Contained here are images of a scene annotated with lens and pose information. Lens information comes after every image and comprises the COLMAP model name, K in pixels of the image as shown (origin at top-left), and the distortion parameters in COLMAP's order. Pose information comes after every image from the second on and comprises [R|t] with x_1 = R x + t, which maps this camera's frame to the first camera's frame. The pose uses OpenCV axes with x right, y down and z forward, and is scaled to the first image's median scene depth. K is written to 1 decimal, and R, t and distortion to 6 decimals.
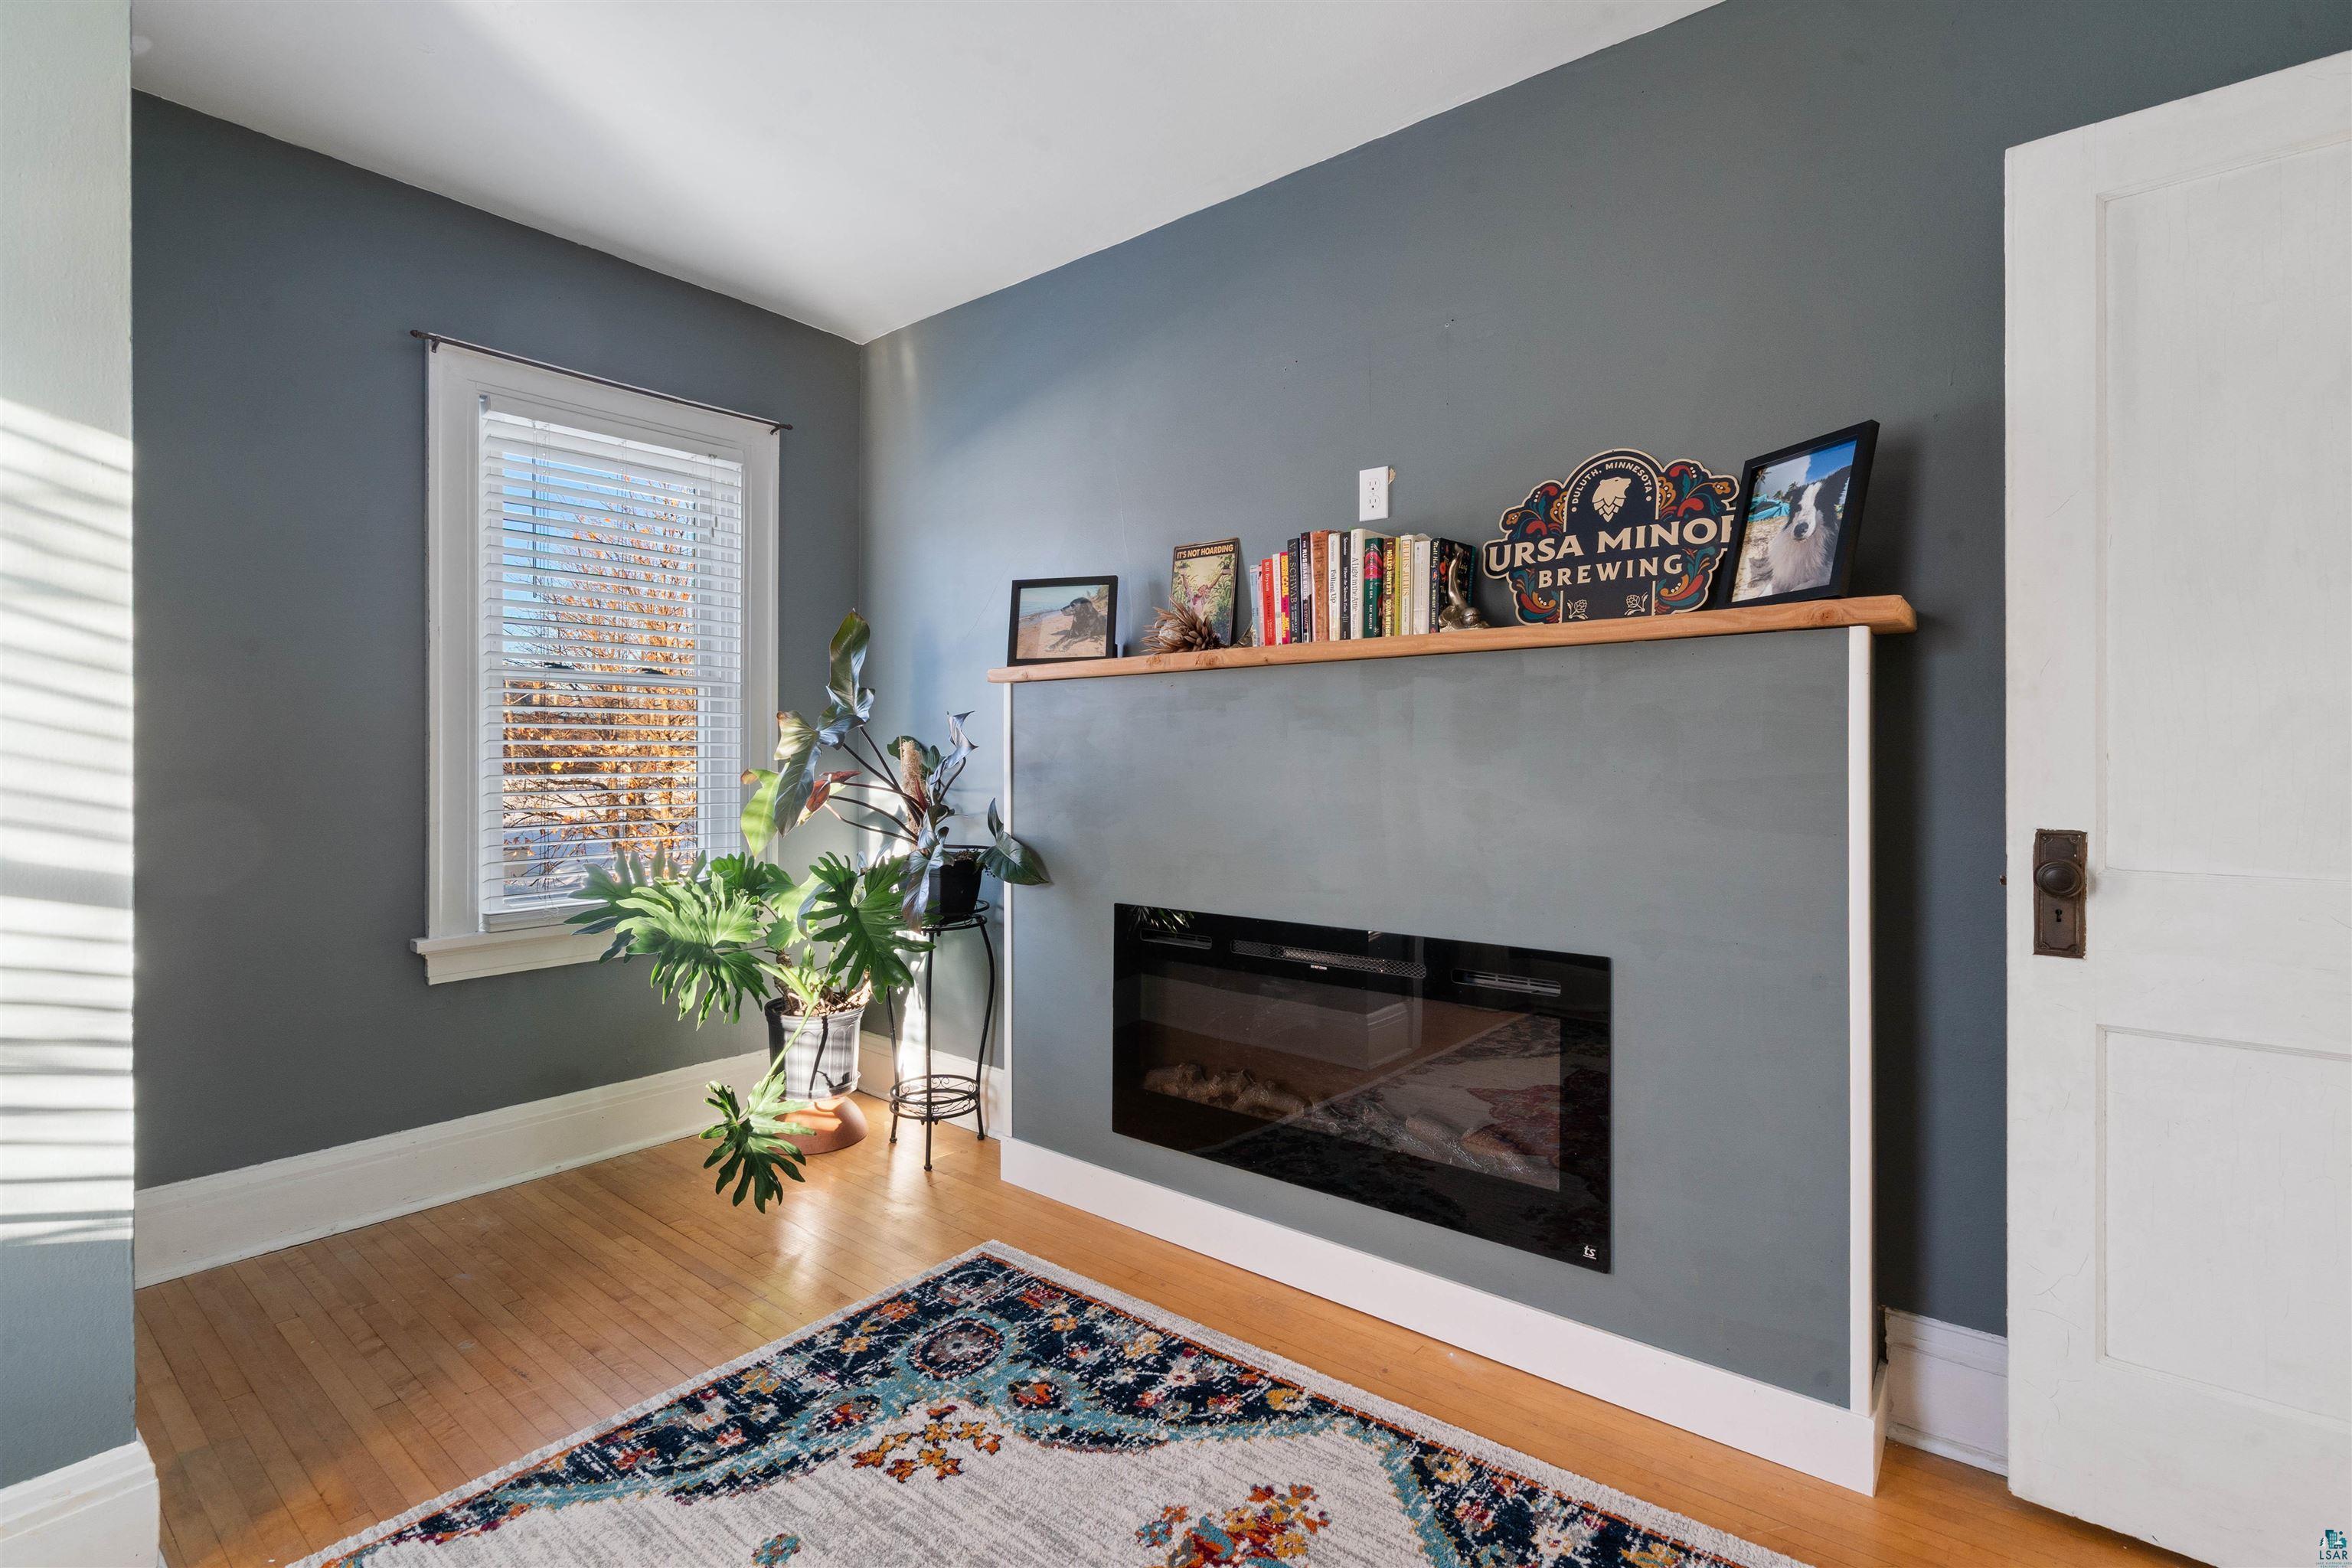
lens RADIAL K [[1081.8, 0, 1199.0], [0, 1081.8, 750.0], [0, 0, 1]] dist [0.001314, 0.000521]
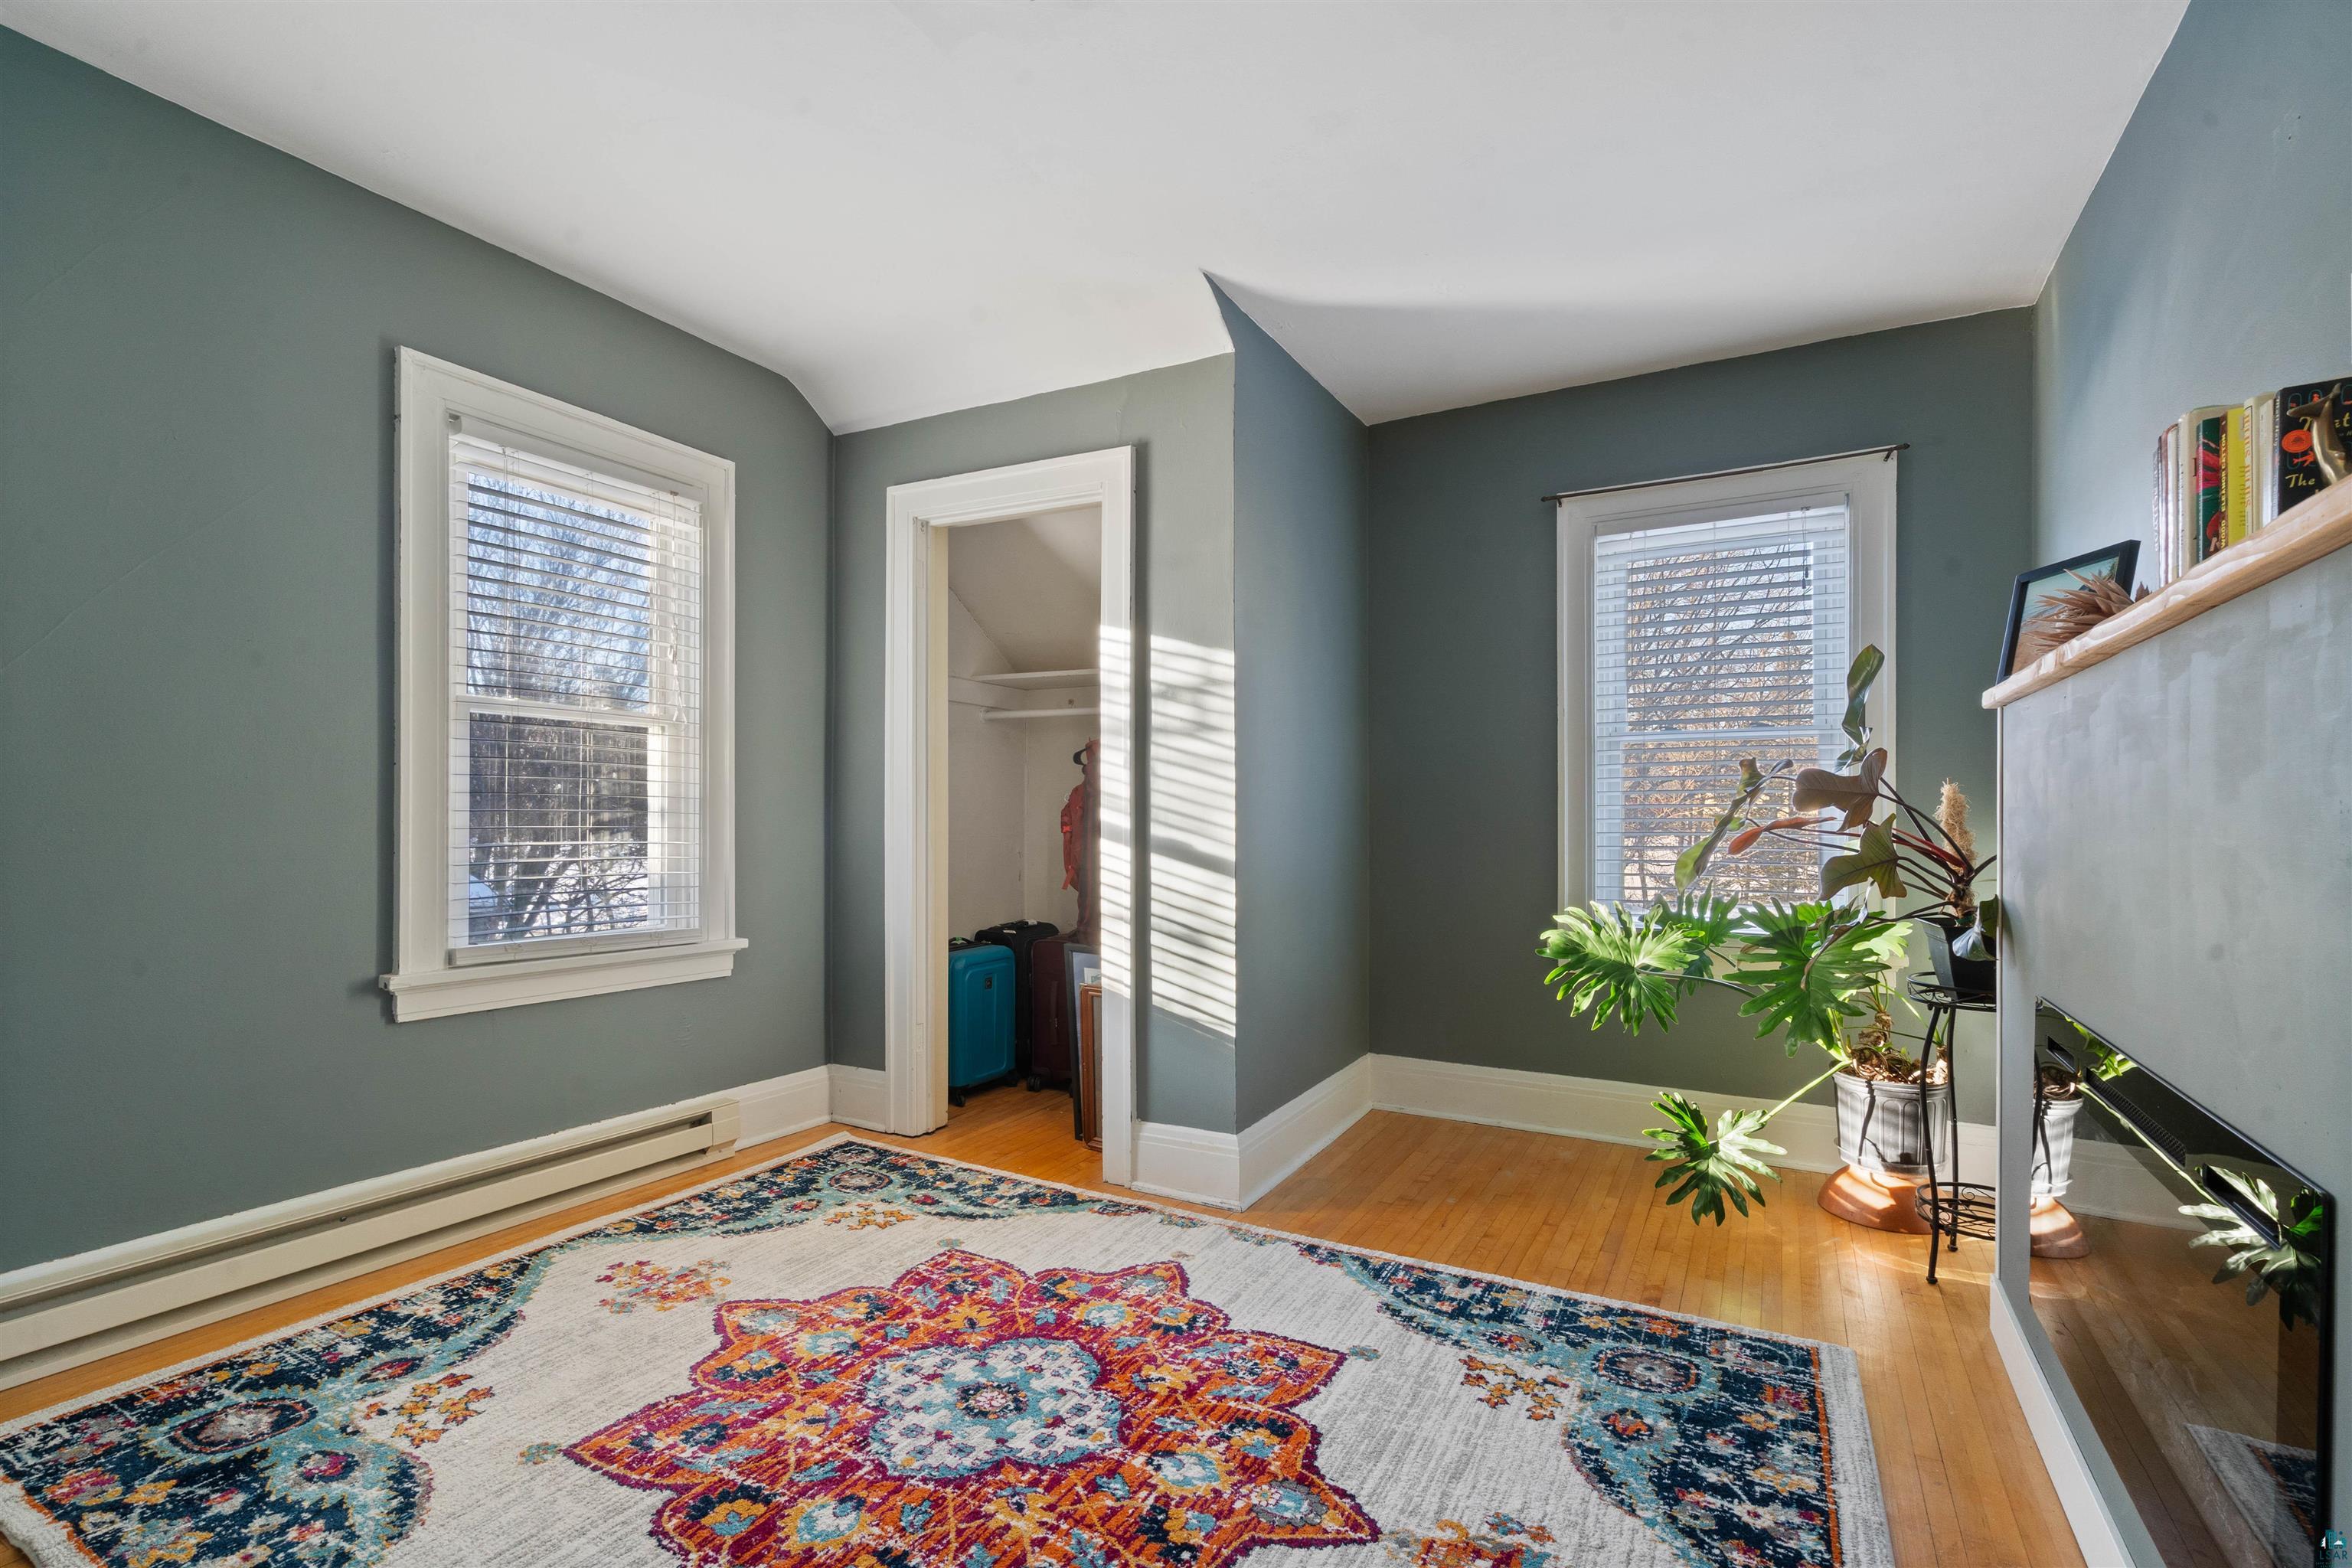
lens RADIAL K [[1081.8, 0, 1160.8], [0, 1081.8, 819.9], [0, 0, 1]] dist [0.001314, 0.000521]
pose [[0.154713, 0.006592, -0.987938, 0.747358], [0.006327, 0.999951, 0.007663, 0.014660], [0.987939, -0.007436, 0.154663, 0.393948]]
